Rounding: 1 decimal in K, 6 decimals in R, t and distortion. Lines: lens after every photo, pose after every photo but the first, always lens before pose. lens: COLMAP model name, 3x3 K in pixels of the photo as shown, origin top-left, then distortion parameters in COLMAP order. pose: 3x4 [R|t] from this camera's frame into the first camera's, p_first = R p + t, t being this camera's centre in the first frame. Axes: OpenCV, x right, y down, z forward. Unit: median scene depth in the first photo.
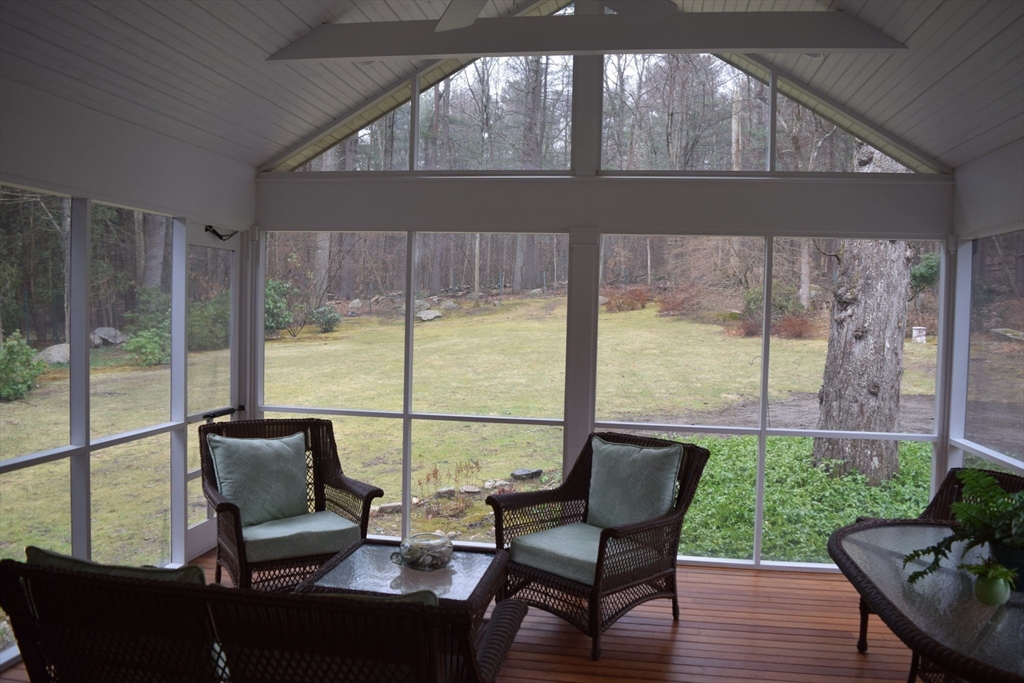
lens RADIAL K [[812.6, 0, 512.2], [0, 812.6, 339.1], [0, 0, 1]] dist [-0.091649, 0.013481]
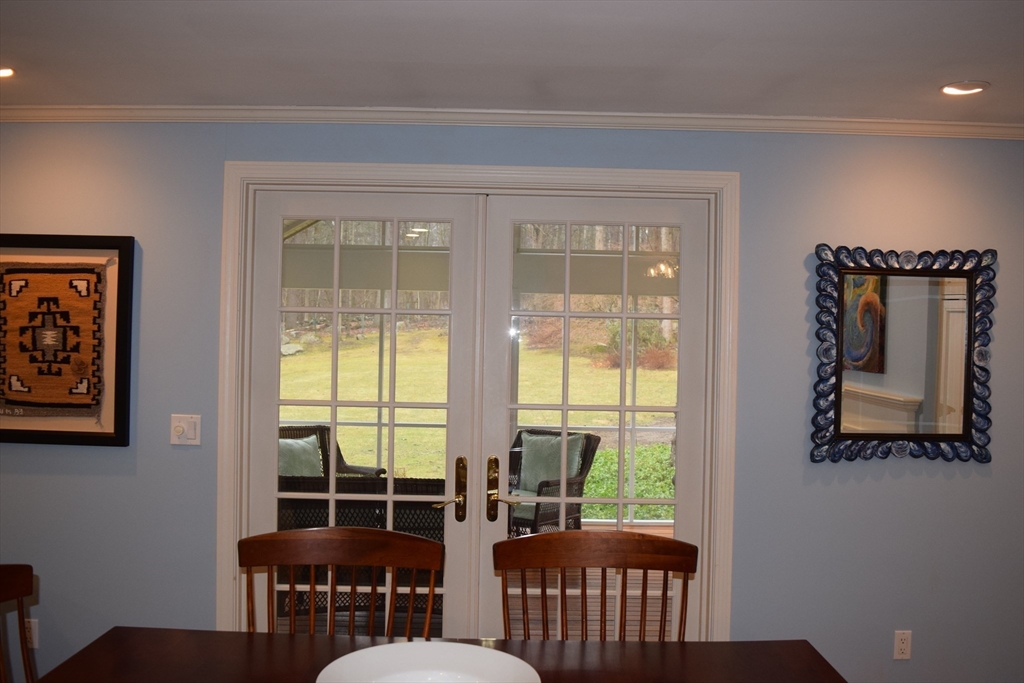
lens RADIAL K [[877.2, 0, 515.4], [0, 877.2, 337.3], [0, 0, 1]] dist [-0.078578, 0.002347]
pose [[0.984561, -0.003442, 0.175009, -0.035591], [0.010819, 0.999092, -0.041214, 0.002478], [-0.174708, 0.042471, 0.983704, -0.107488]]
